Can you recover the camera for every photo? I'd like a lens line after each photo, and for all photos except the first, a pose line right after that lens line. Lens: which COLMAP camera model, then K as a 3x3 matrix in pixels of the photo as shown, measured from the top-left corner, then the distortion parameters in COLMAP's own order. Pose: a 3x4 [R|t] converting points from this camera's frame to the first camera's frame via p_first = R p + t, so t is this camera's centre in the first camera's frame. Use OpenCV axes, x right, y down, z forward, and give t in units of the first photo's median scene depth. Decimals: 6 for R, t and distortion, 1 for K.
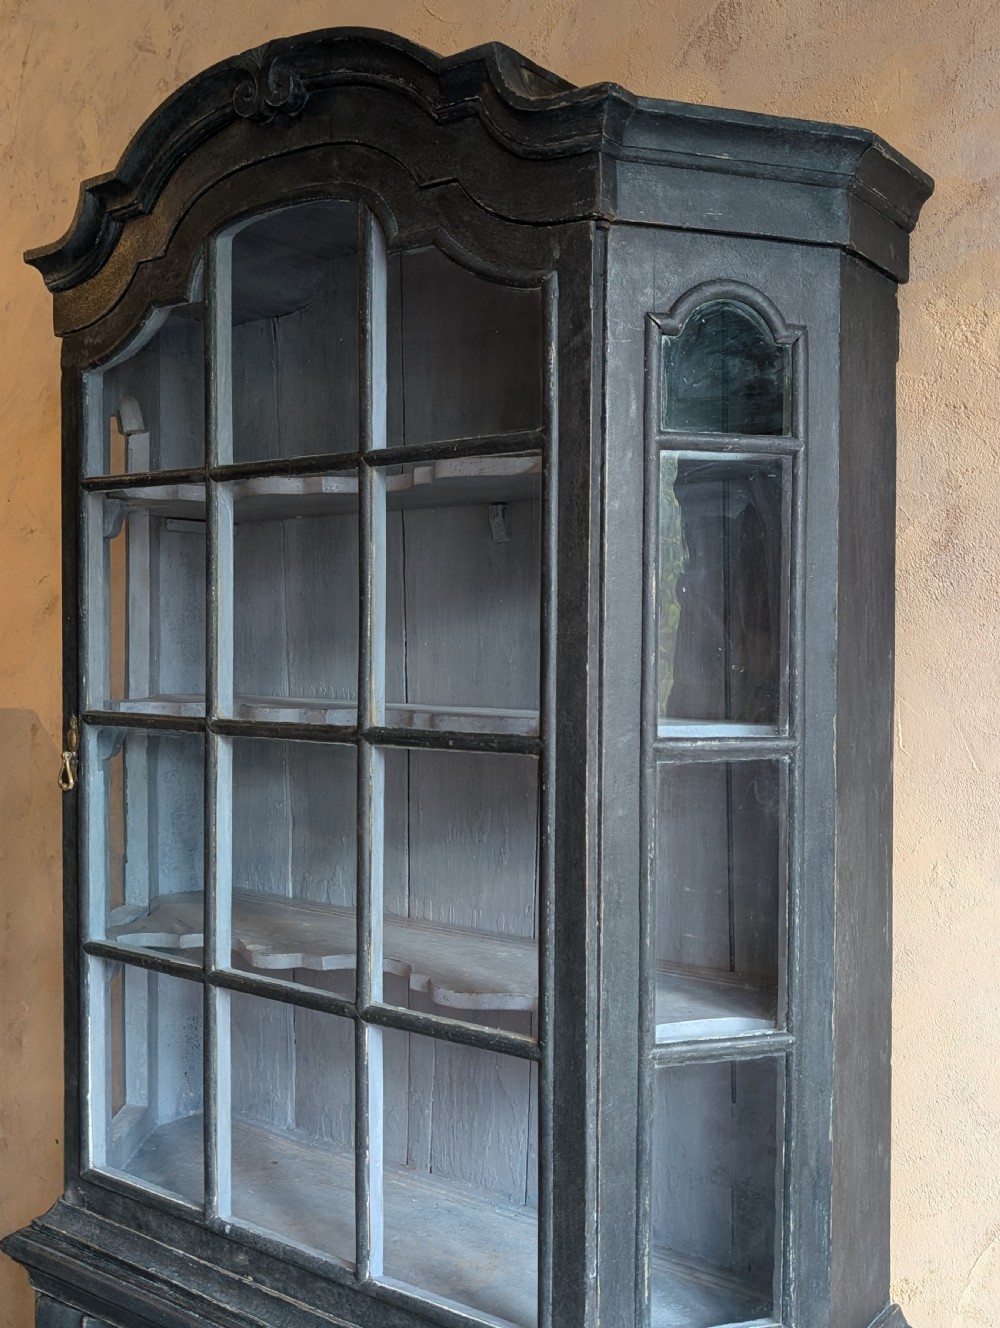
lens RADIAL K [[1359.7, 0, 504.3], [0, 1359.7, 662.4], [0, 0, 1]] dist [0.006185, -0.011444]
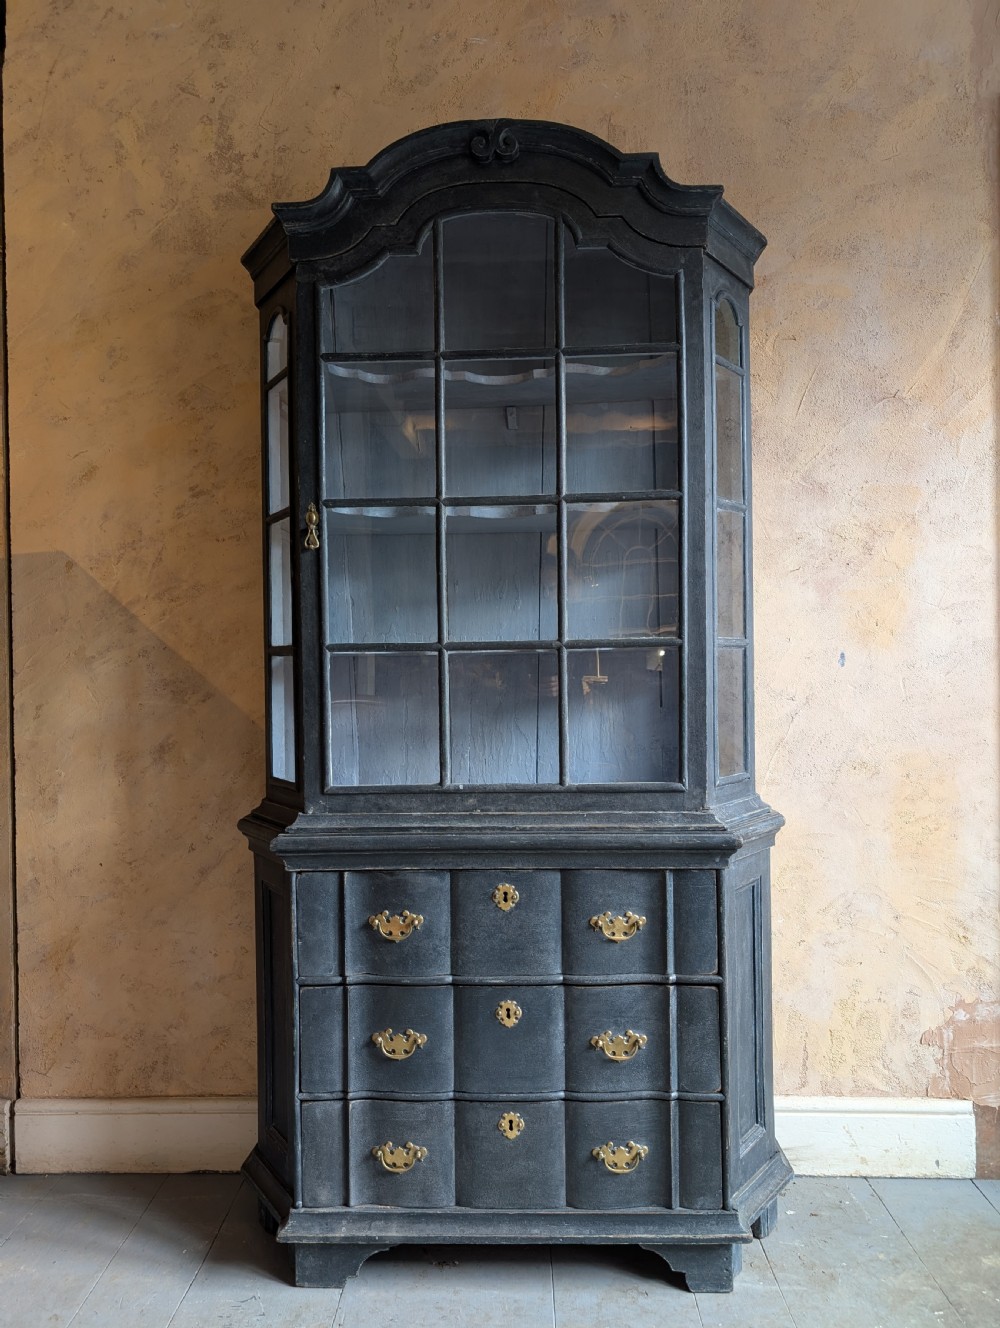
lens RADIAL K [[963.0, 0, 499.7], [0, 963.0, 669.2], [0, 0, 1]] dist [0.019258, -0.011854]
pose [[0.823392, -0.020046, 0.567118, -0.796530], [0.029146, 0.999551, -0.006986, 0.253263], [-0.566724, 0.022281, 0.823607, -0.049424]]
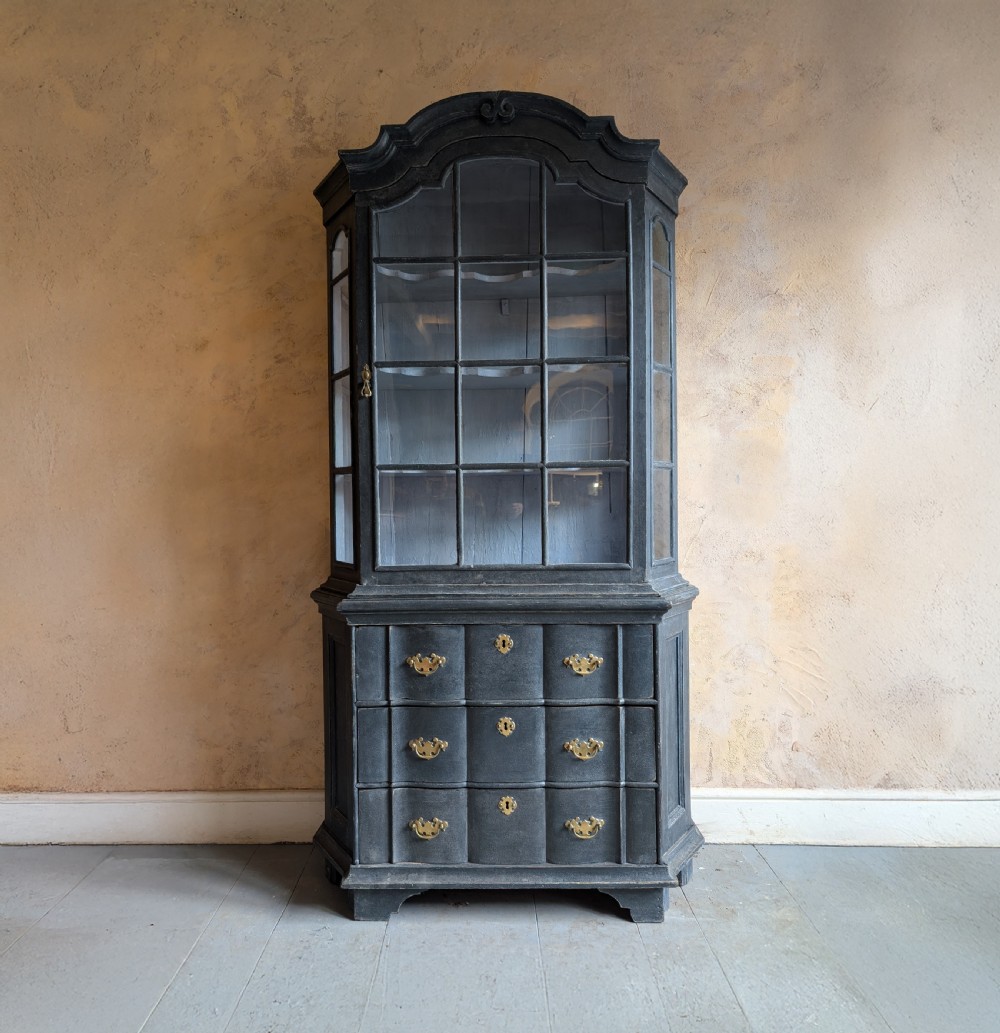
lens RADIAL K [[685.0, 0, 483.8], [0, 685.0, 503.0], [0, 0, 1]] dist [0.022631, -0.018035]
pose [[0.816656, -0.020193, 0.576771, -0.832265], [0.027178, 0.999625, -0.003484, 0.282427], [-0.576484, 0.018521, 0.816898, -0.028698]]
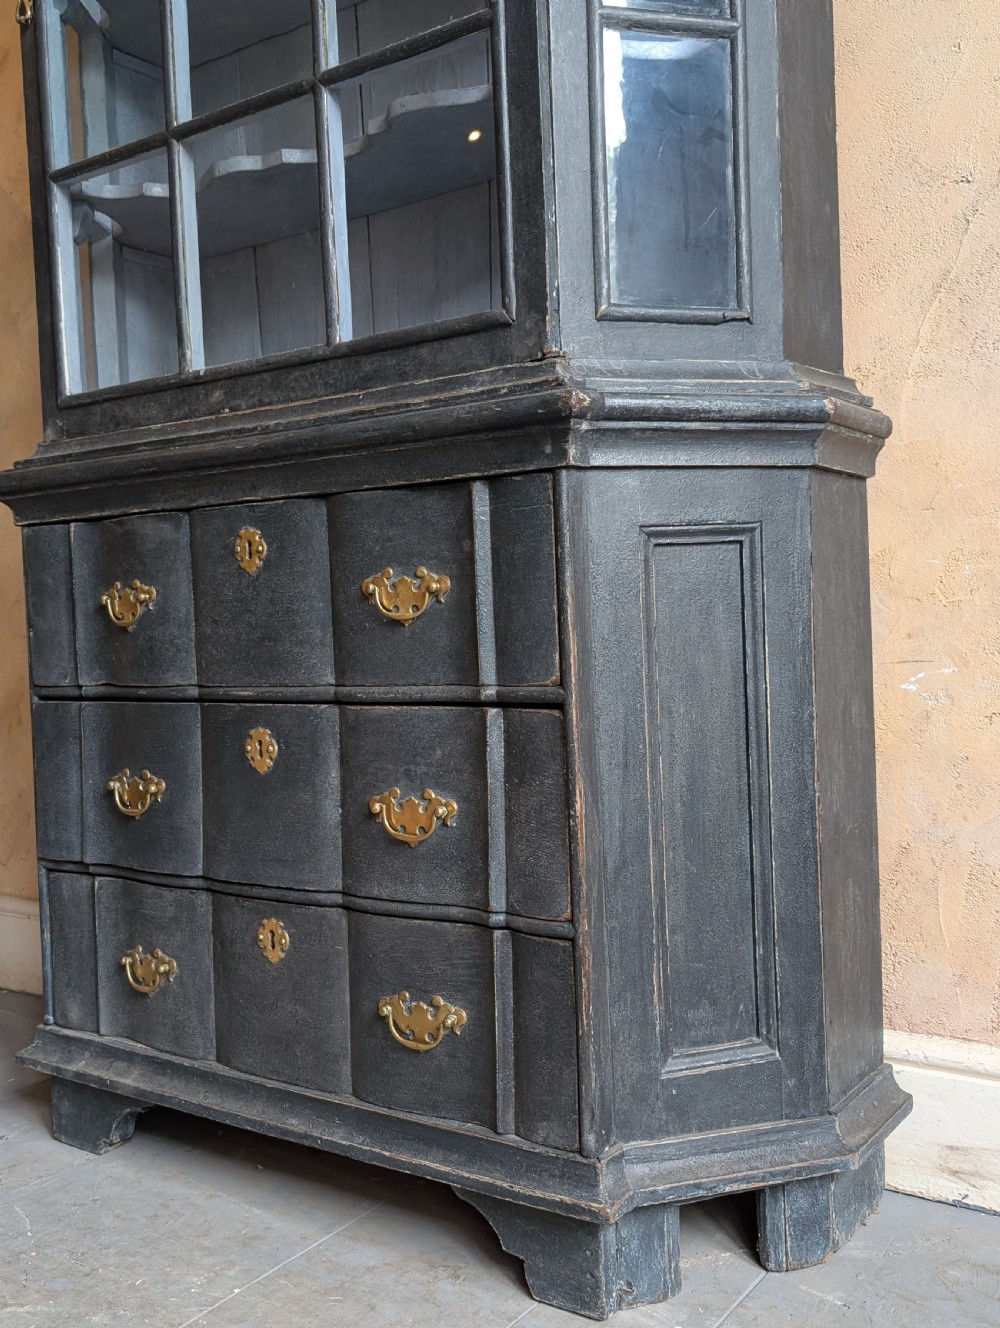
lens RADIAL K [[1337.7, 0, 470.8], [0, 1337.7, 664.5], [0, 0, 1]] dist [0.113169, -0.318755]
pose [[0.998952, -0.045747, 0.001524, -0.009944], [0.045686, 0.998561, 0.028089, 0.571697], [-0.002807, -0.027990, 0.999604, -0.029955]]
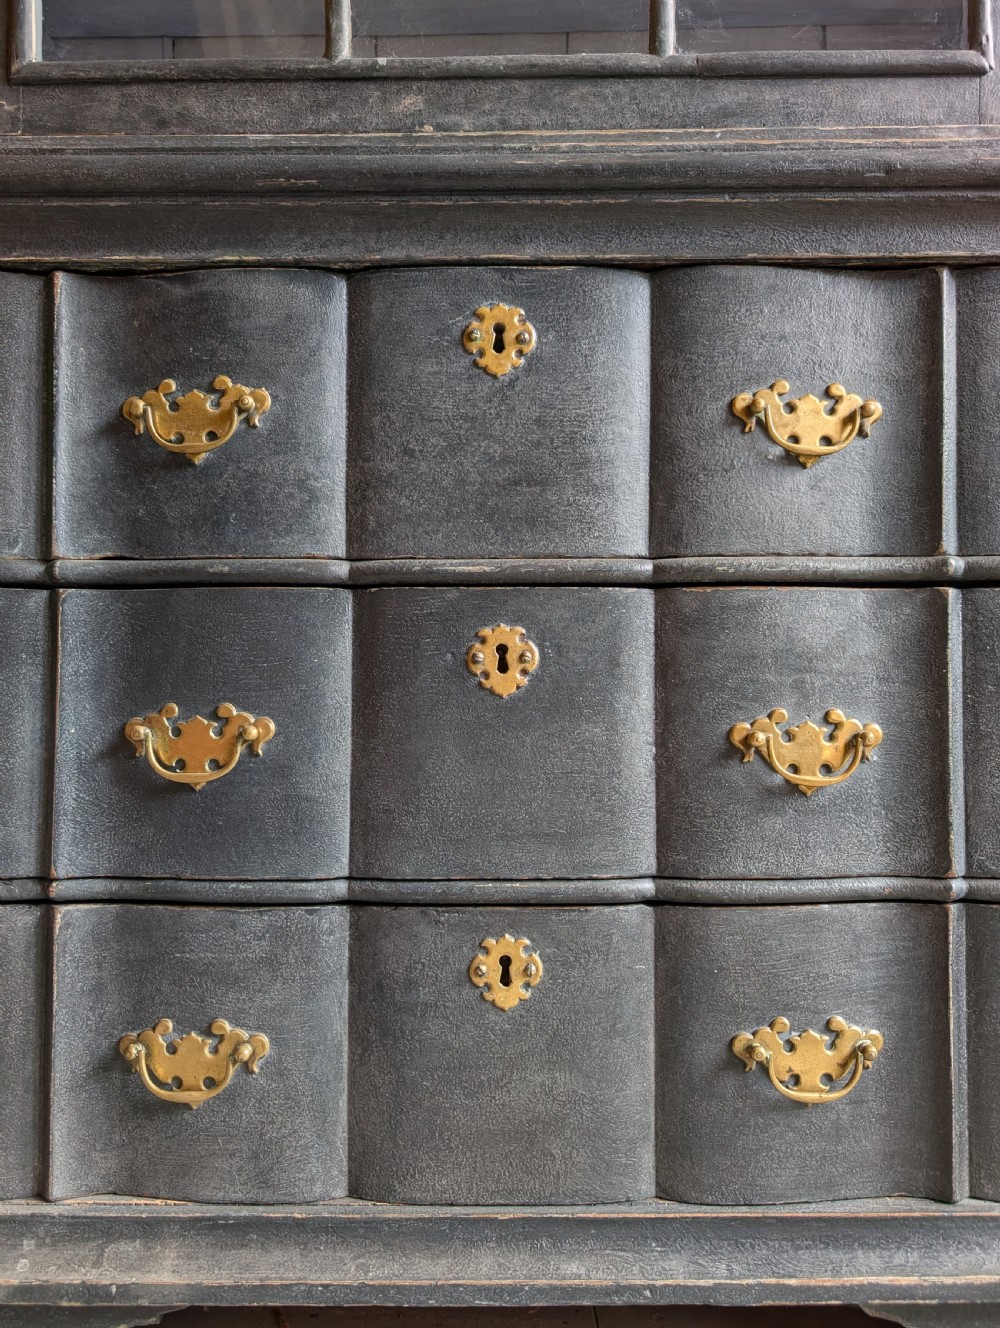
lens RADIAL K [[986.6, 0, 500.0], [0, 986.6, 664.0], [0, 0, 1]] dist [0.005618, -0.005689]
pose [[0.805757, 0.004694, 0.592227, -0.402247], [0.015895, 0.999437, -0.029548, 0.663368], [-0.592033, 0.033223, 0.805229, 0.551072]]
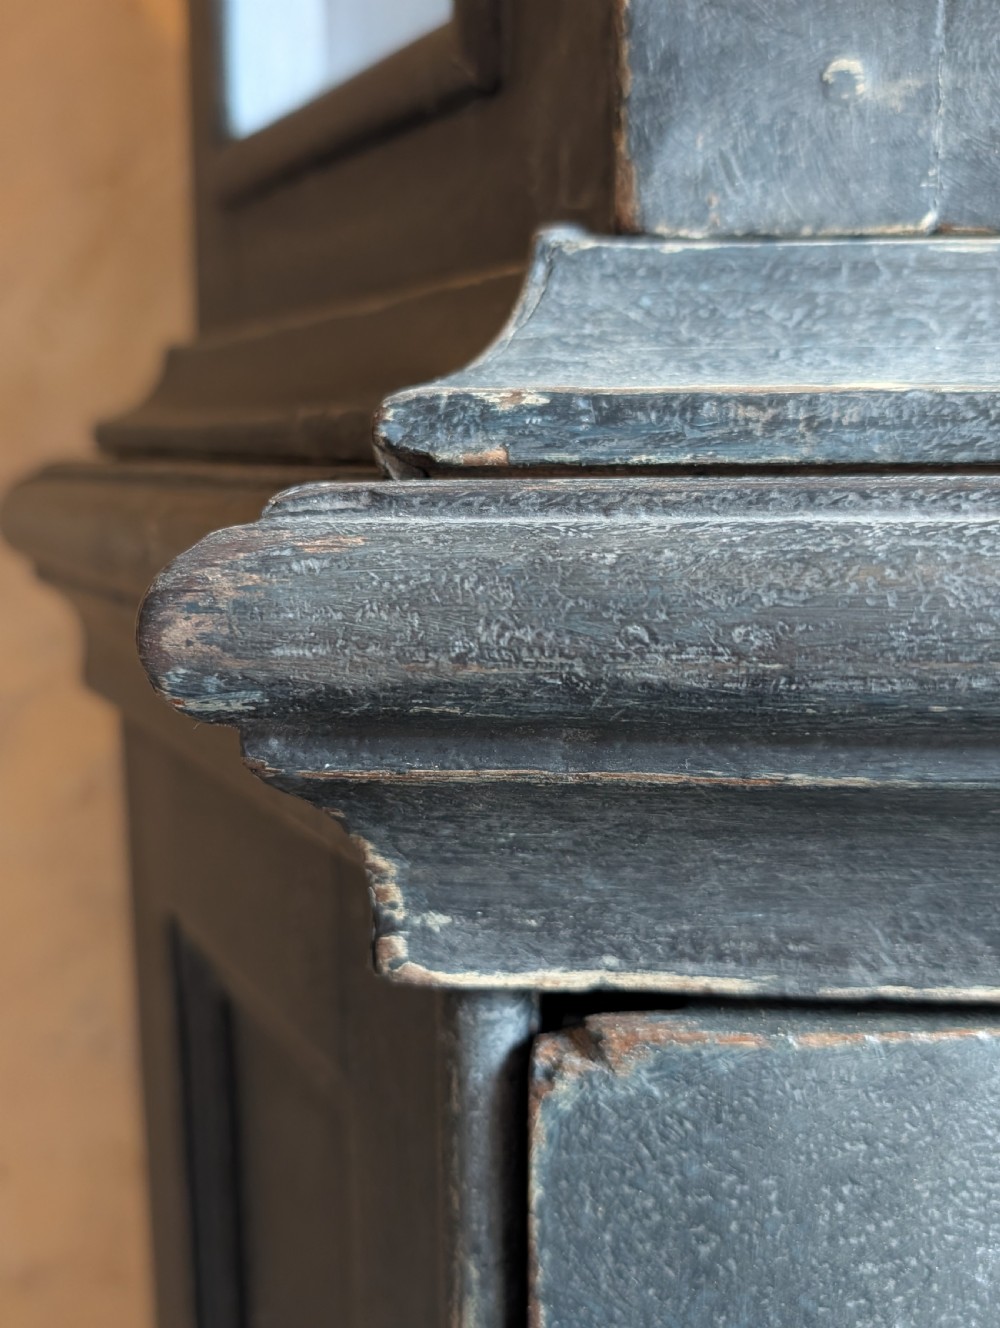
lens RADIAL K [[1359.7, 0, 504.3], [0, 1359.7, 662.4], [0, 0, 1]] dist [0.006185, -0.011444]
pose [[0.858123, -0.084148, 0.506502, -0.411772], [0.019843, 0.991177, 0.131051, 0.432947], [-0.513061, -0.102408, 0.852221, 0.935960]]
